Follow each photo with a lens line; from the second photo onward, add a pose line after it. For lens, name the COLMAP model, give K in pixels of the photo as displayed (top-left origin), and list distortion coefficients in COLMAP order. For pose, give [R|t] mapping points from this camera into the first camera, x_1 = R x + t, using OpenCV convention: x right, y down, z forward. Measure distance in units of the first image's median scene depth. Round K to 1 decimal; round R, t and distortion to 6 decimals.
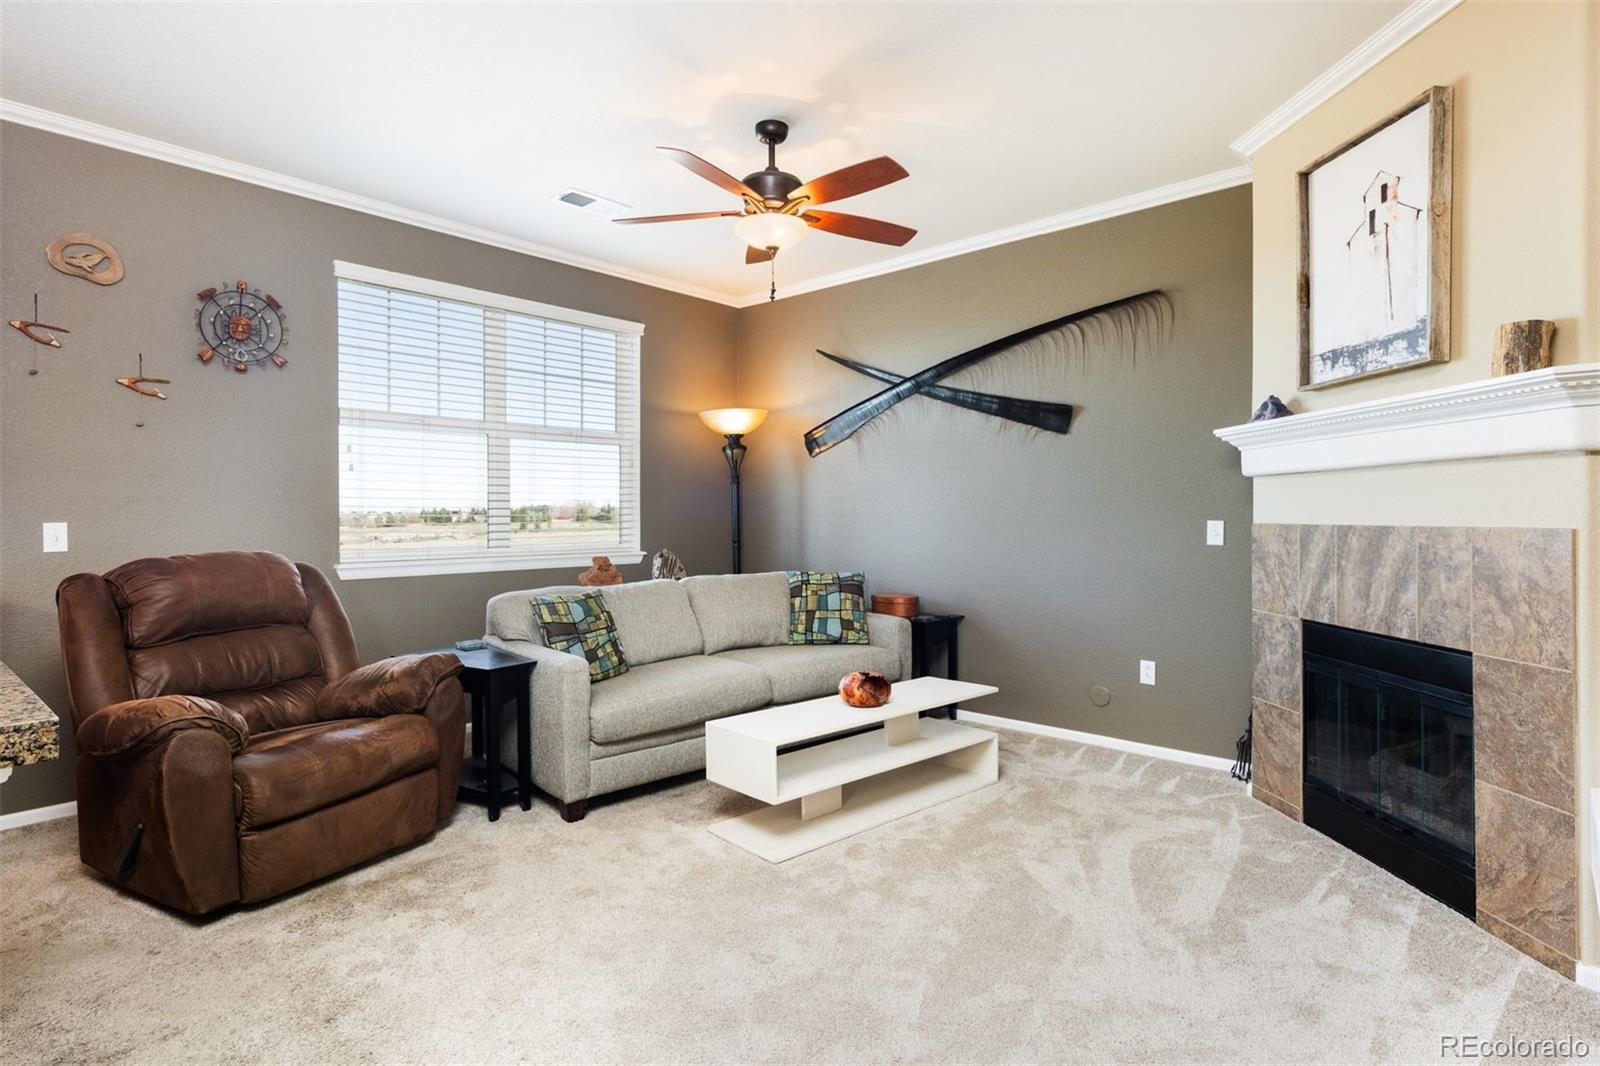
lens RADIAL K [[813.0, 0, 810.1], [0, 813.0, 515.5], [0, 0, 1]] dist [0.016616, -0.004680]
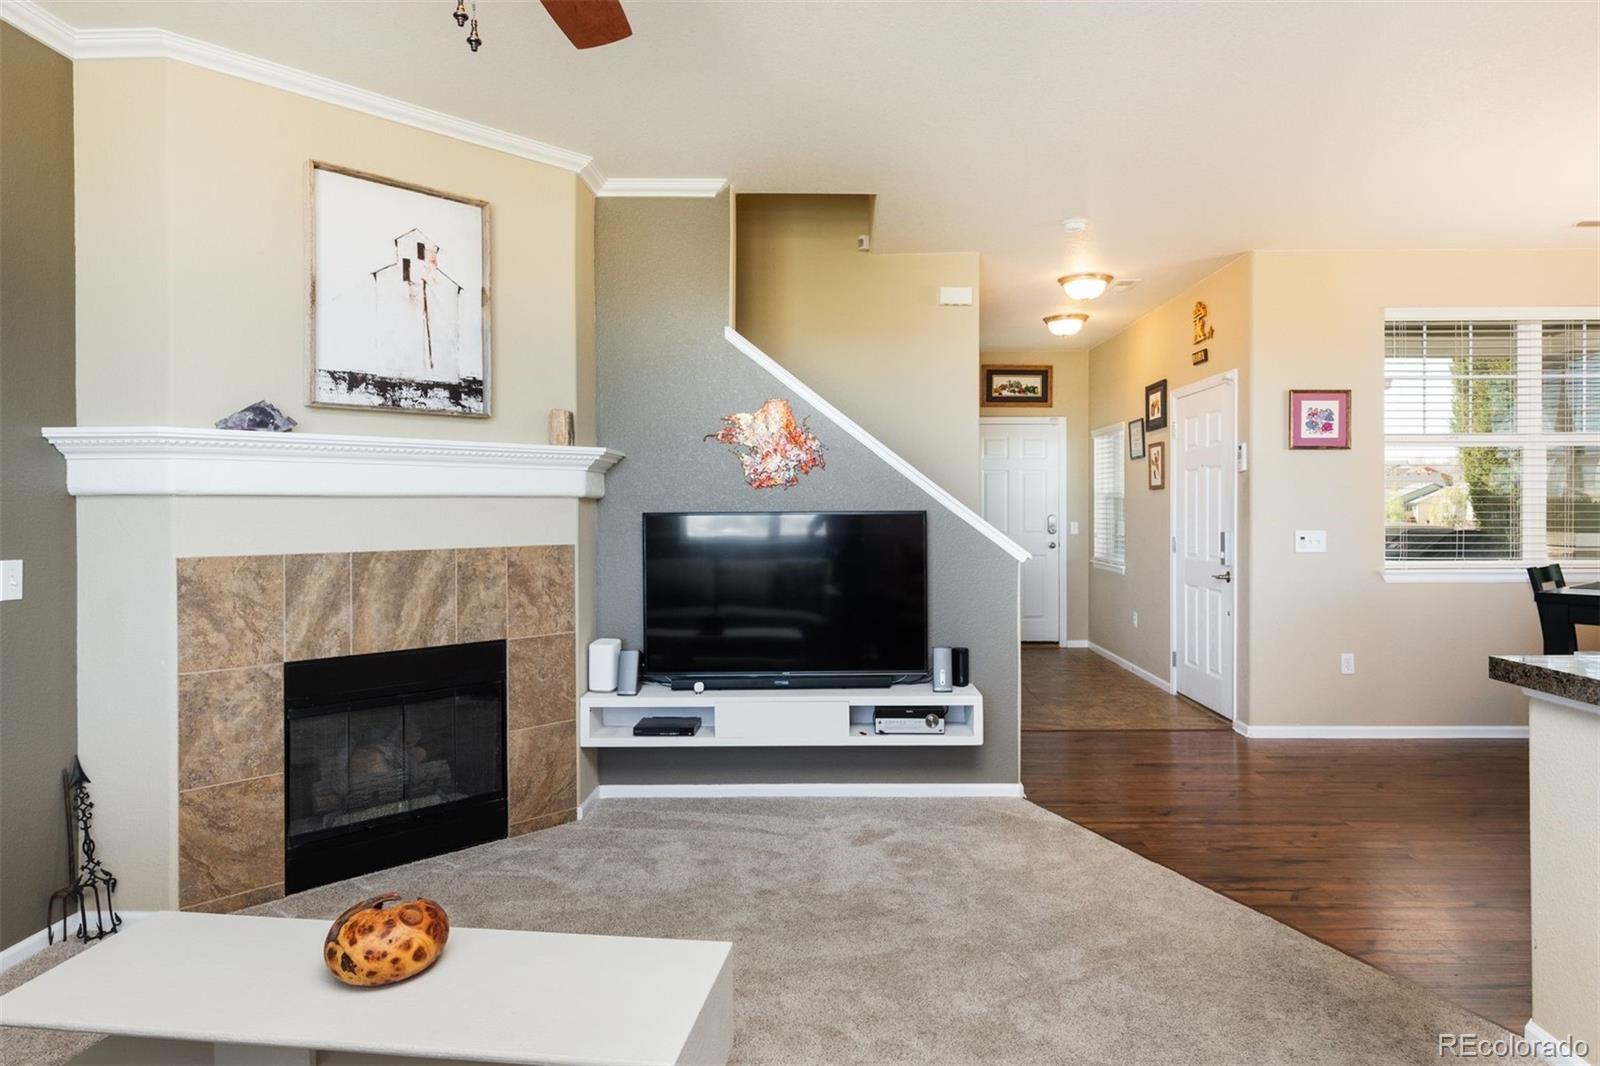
lens RADIAL K [[944.9, 0, 841.4], [0, 944.9, 513.5], [0, 0, 1]] dist [0.020467, -0.007866]
pose [[-0.666512, -0.000817, 0.745494, -0.593120], [0.006504, 0.999955, 0.006911, -0.038961], [-0.745466, 0.009455, -0.666477, 1.327414]]
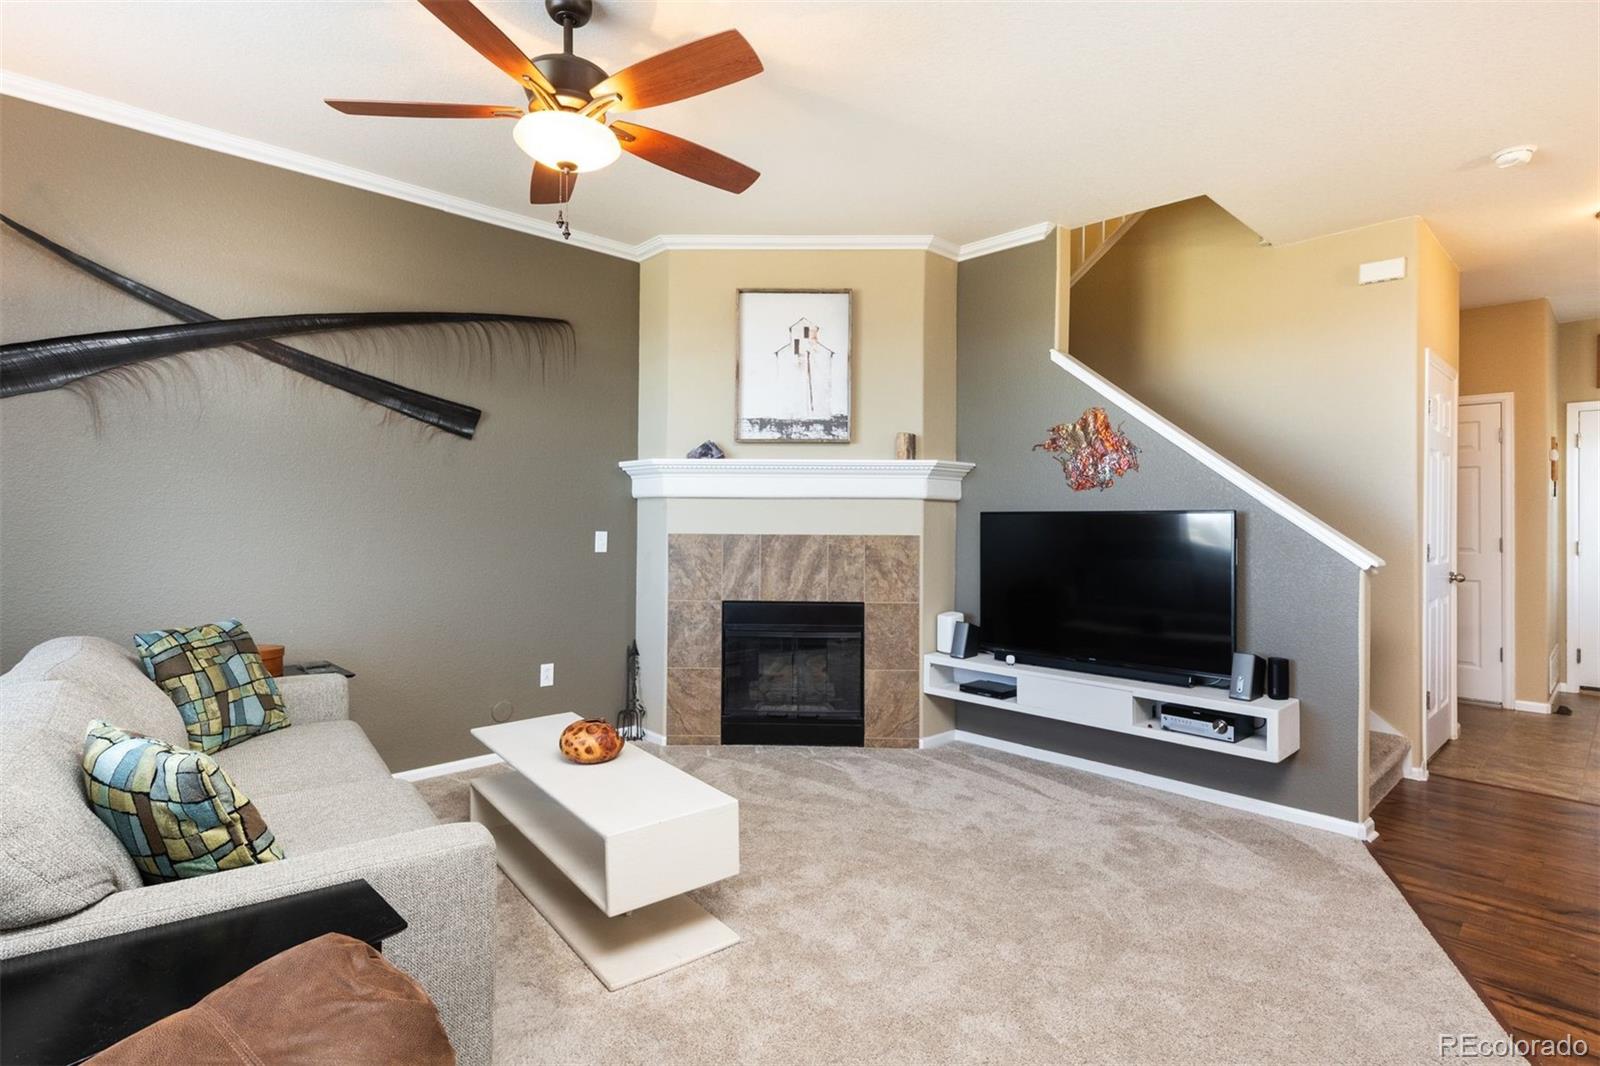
lens RADIAL K [[813.0, 0, 788.0], [0, 813.0, 513.2], [0, 0, 1]] dist [0.016616, -0.004680]
pose [[0.083365, 0.009576, 0.996473, -0.854889], [-0.005151, 0.999945, -0.009179, -0.014080], [-0.996506, -0.004368, 0.083410, 0.830130]]
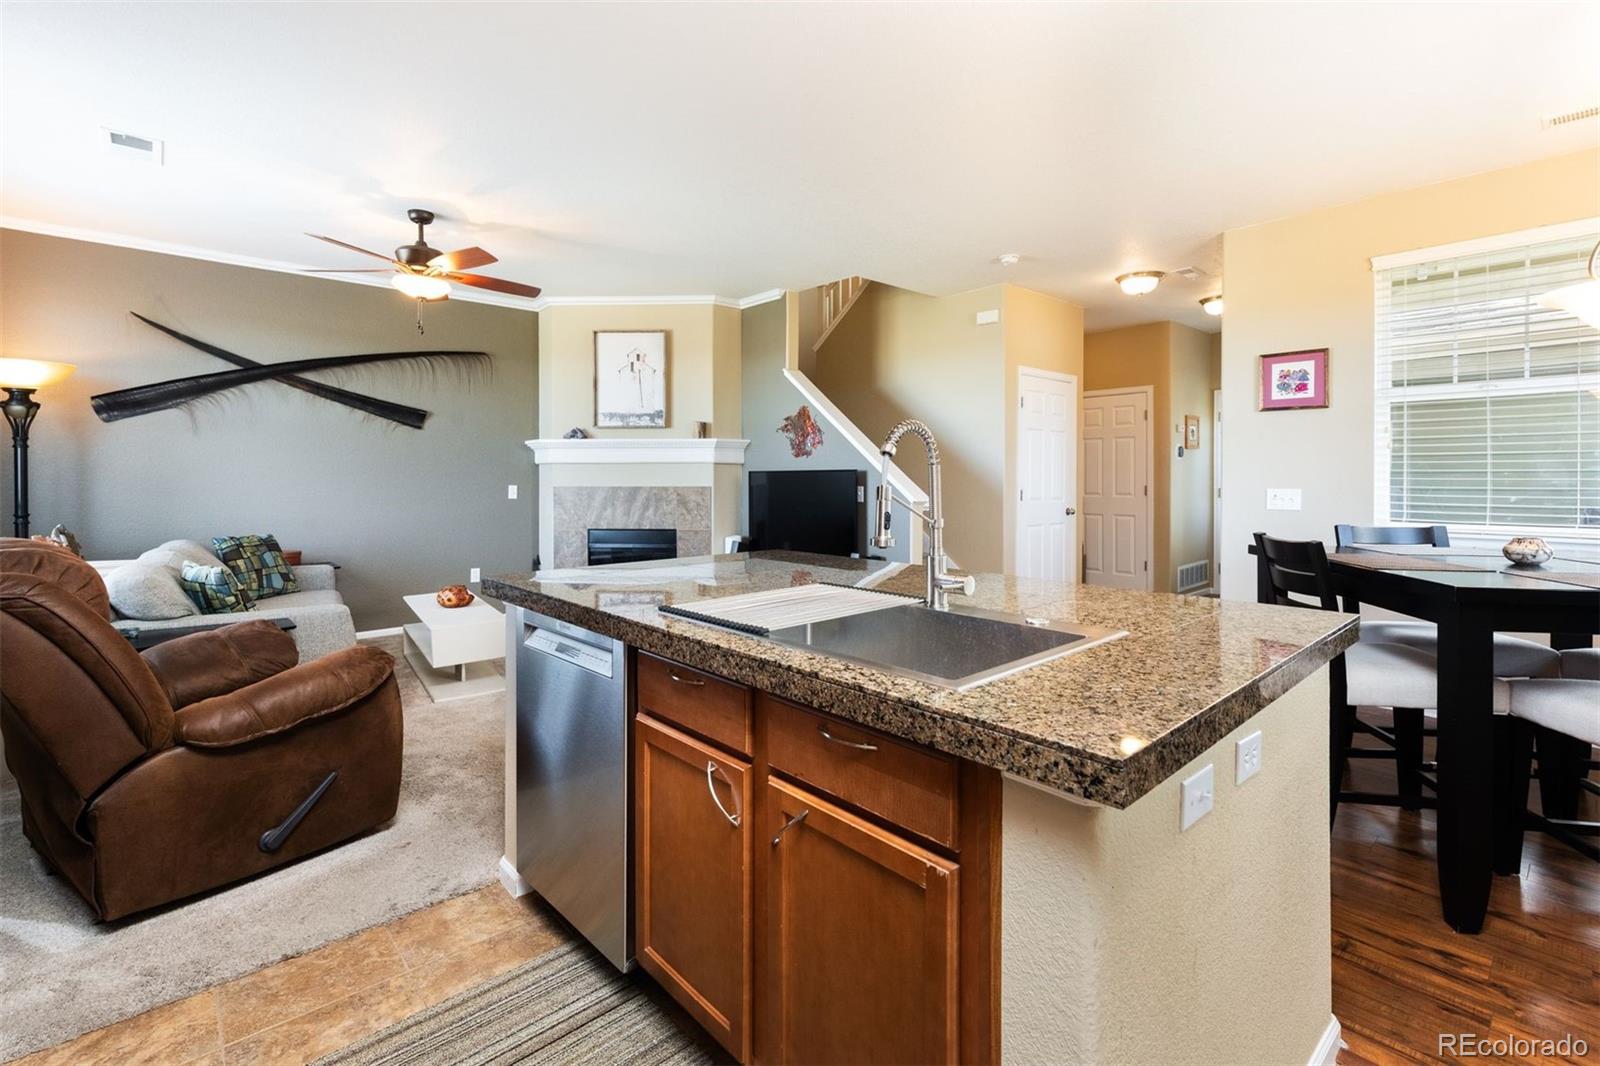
lens RADIAL K [[728.5, 0, 795.5], [0, 728.5, 481.3], [0, 0, 1]] dist [0.011481, 0.000140]
pose [[0.115633, -0.002895, 0.993288, -1.406185], [0.002459, 0.999994, 0.002629, -0.007960], [-0.993289, 0.002139, 0.115639, 0.225042]]
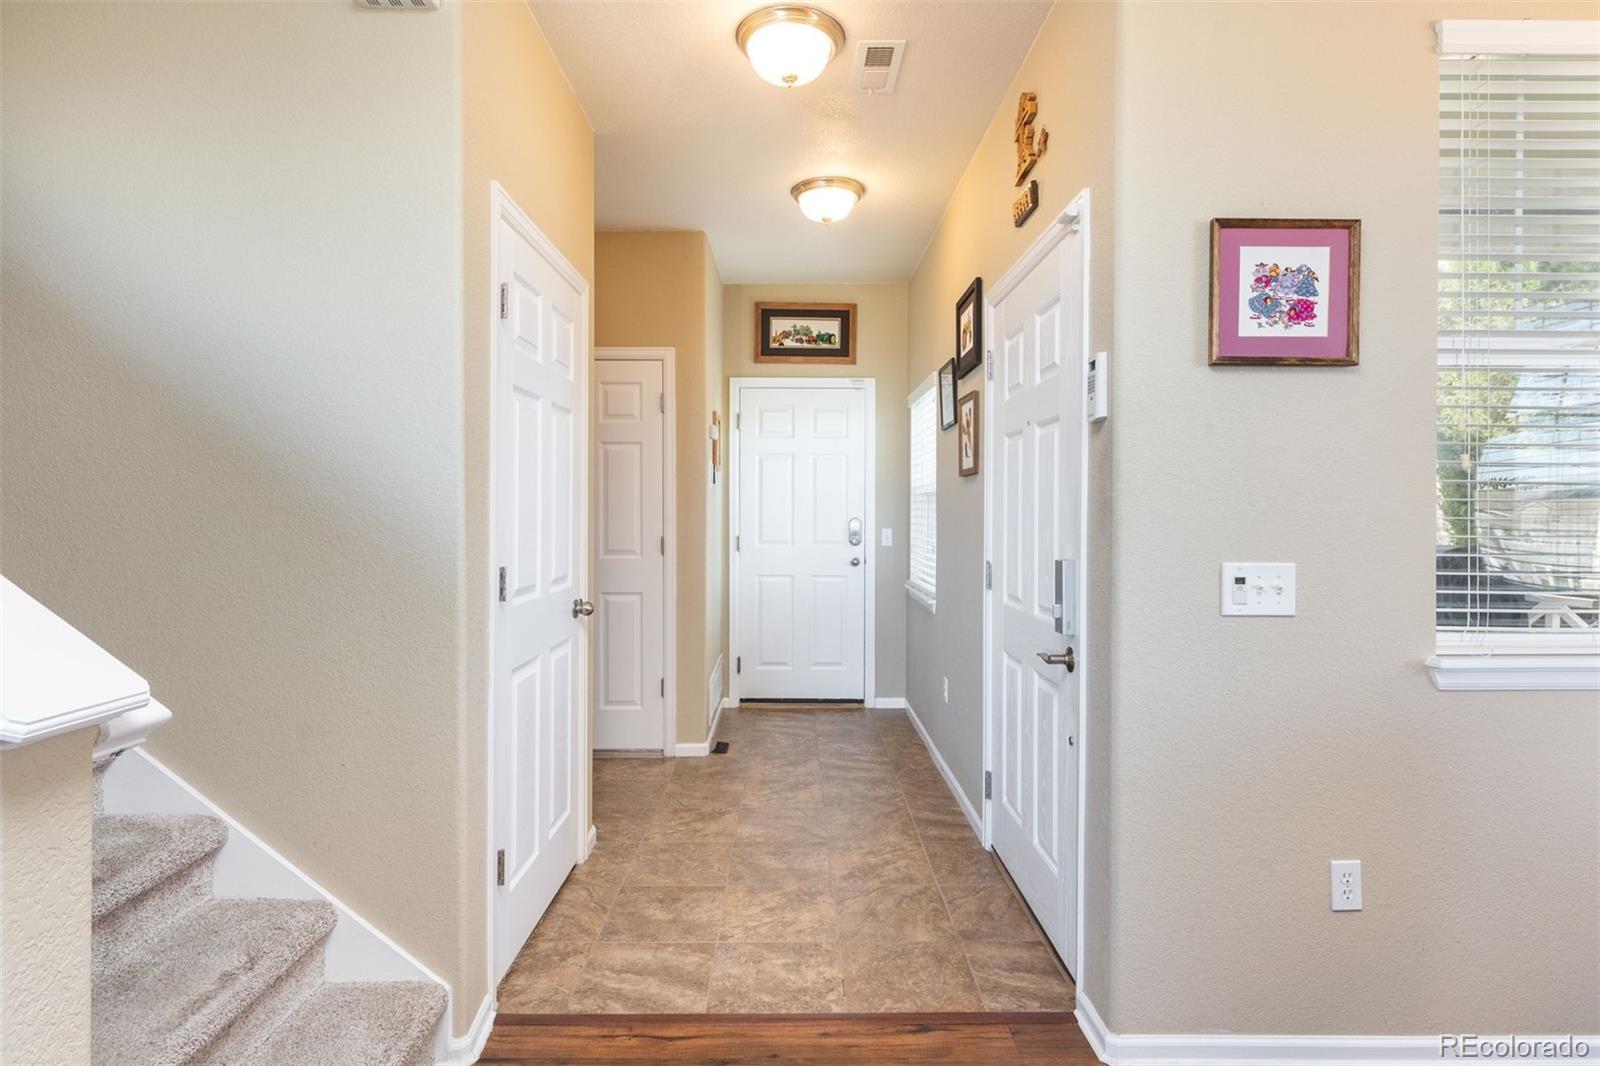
lens RADIAL K [[813.0, 0, 811.2], [0, 813.0, 518.0], [0, 0, 1]] dist [0.016616, -0.004680]
pose [[-0.677821, -0.007310, 0.735191, -0.064430], [0.001440, 0.999935, 0.011270, -0.030664], [-0.735226, 0.008698, -0.677767, 0.128156]]
